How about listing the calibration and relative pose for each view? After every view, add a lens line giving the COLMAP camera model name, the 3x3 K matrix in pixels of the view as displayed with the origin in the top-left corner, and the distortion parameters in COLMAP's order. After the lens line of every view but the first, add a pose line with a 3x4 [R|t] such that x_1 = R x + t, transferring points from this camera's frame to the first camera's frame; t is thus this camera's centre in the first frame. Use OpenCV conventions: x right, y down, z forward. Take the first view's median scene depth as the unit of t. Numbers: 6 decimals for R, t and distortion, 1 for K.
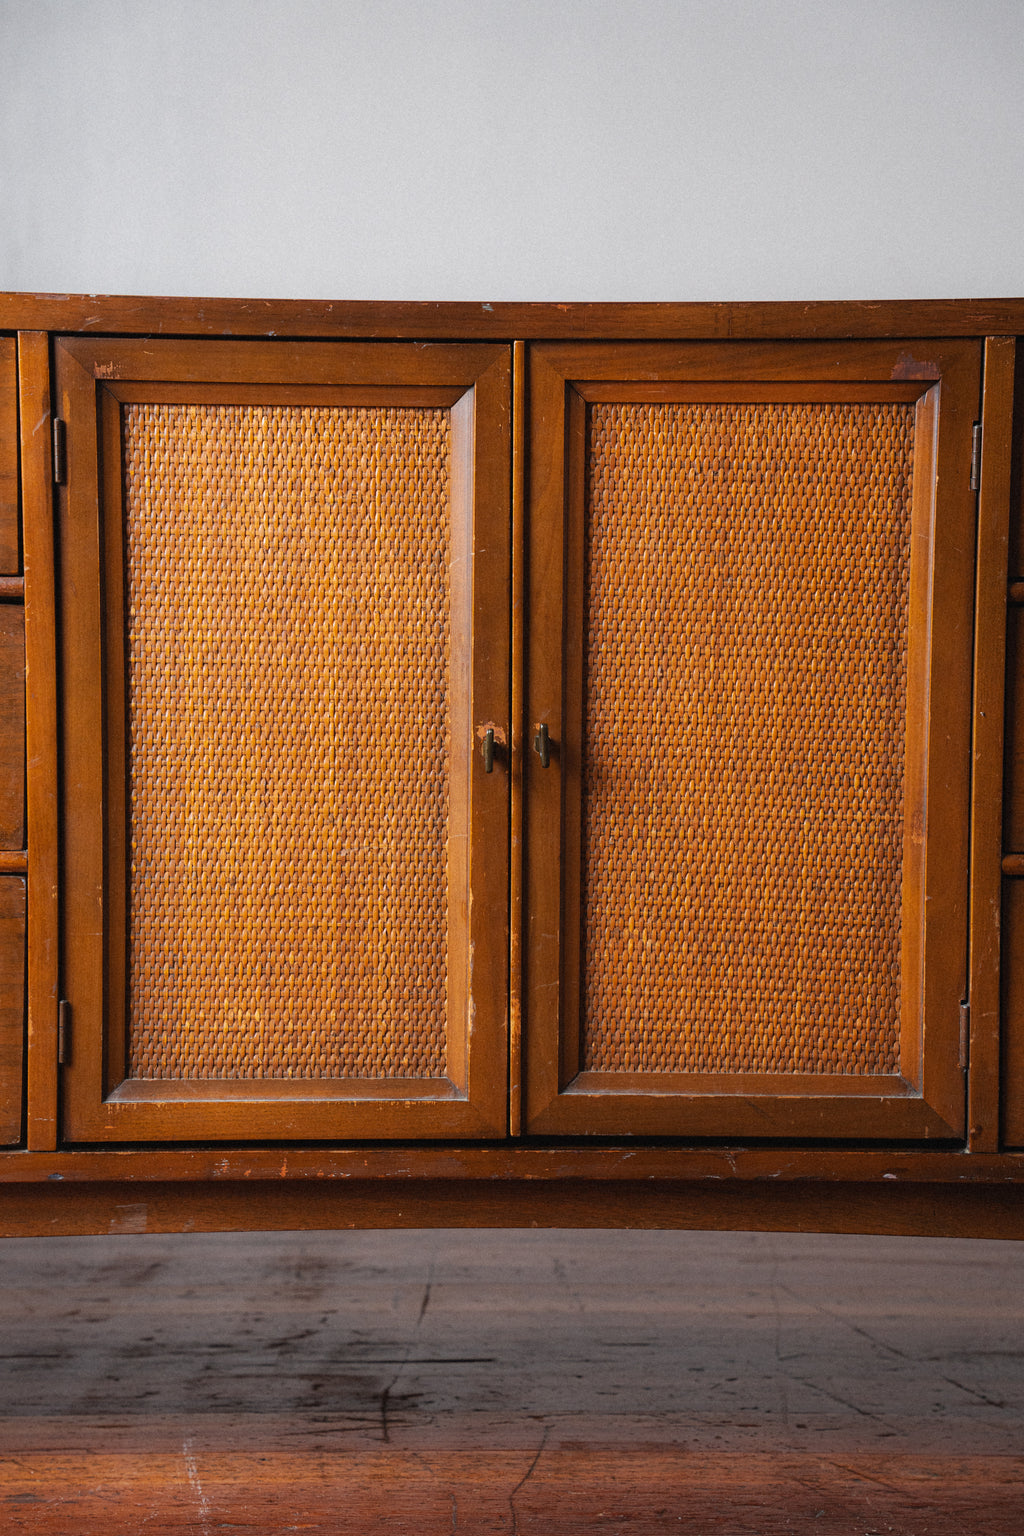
lens RADIAL K [[3198.1, 0, 522.8], [0, 3198.1, 783.1], [0, 0, 1]] dist [0.558961, 0.000000]
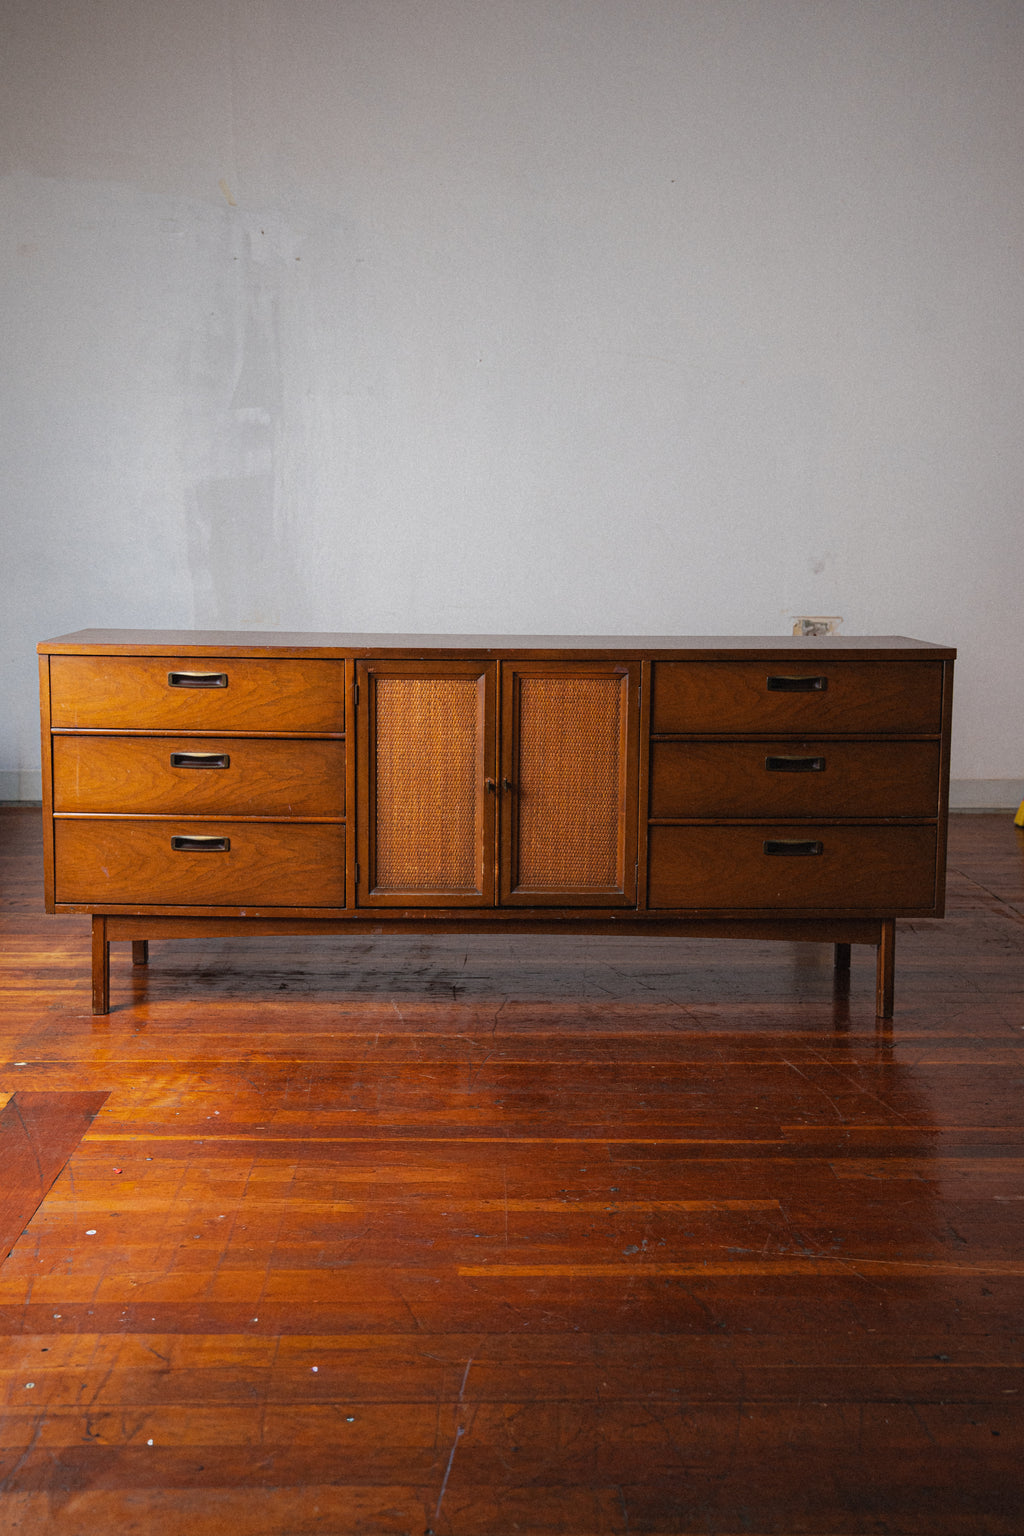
lens RADIAL K [[3198.1, 0, 545.0], [0, 3198.1, 748.0], [0, 0, 1]] dist [0.558961, 0.000000]
pose [[0.999924, 0.003222, 0.011937, 0.007170], [-0.004055, 0.997514, 0.070358, -0.271932], [-0.011680, -0.070401, 0.997450, -2.172526]]
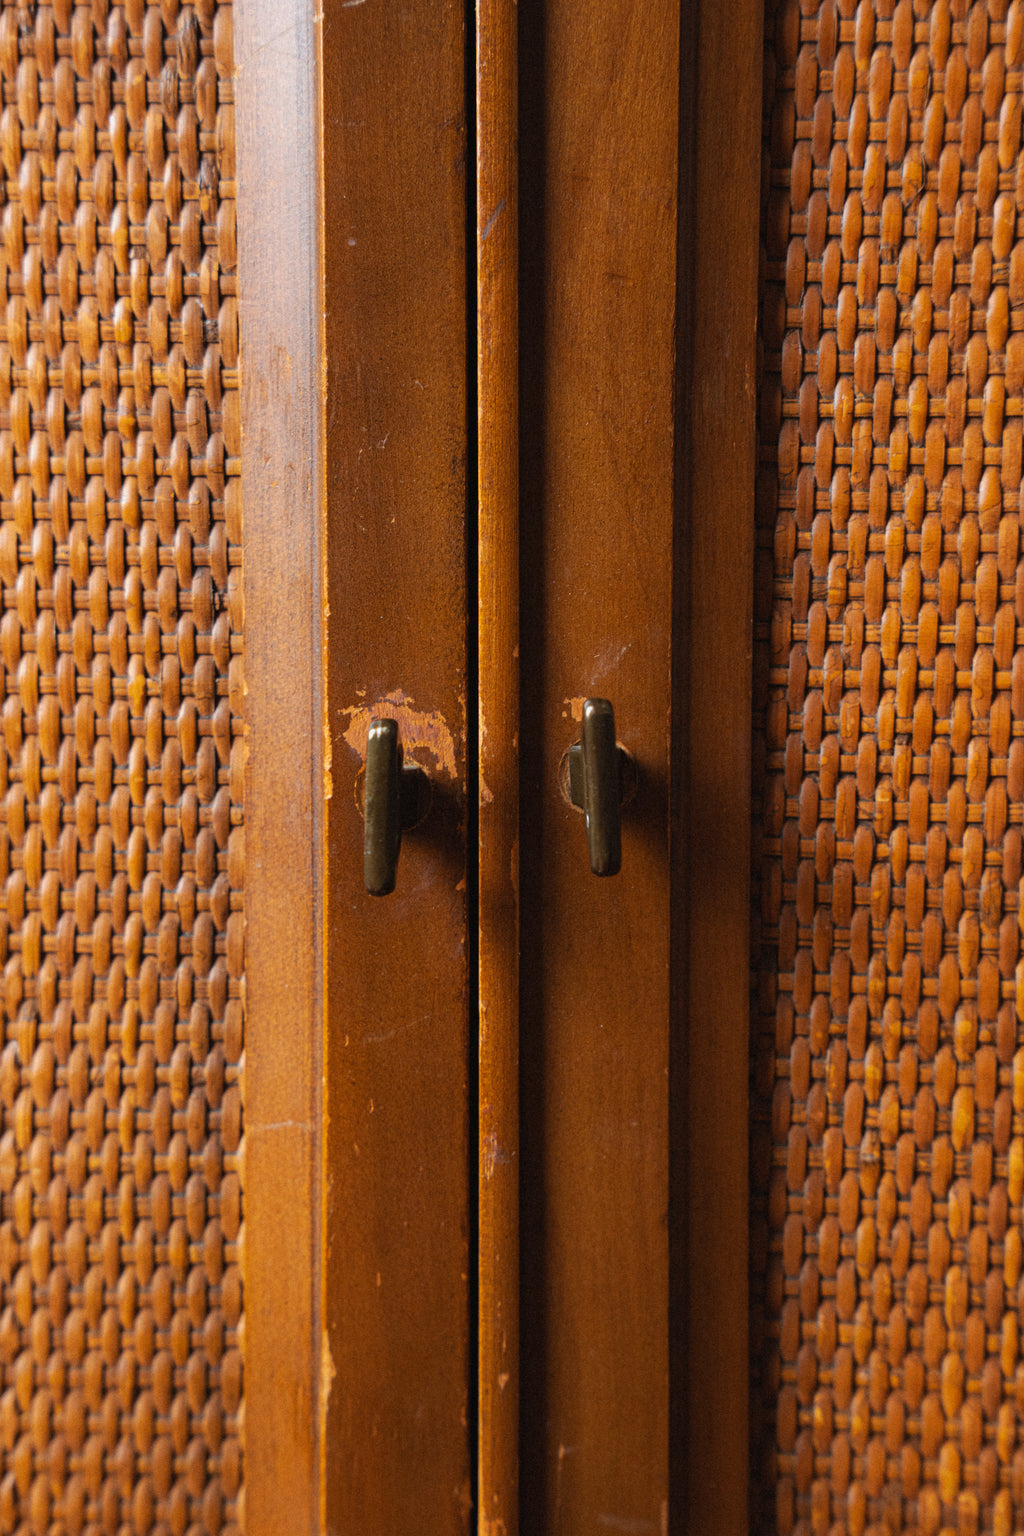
lens RADIAL K [[3198.1, 0, 509.1], [0, 3198.1, 763.8], [0, 0, 1]] dist [0.558961, 0.000000]
pose [[0.998508, 0.000427, -0.054612, 0.013032], [-0.000320, 0.999998, 0.001981, -0.013785], [0.054613, -0.001961, 0.998506, 0.739620]]
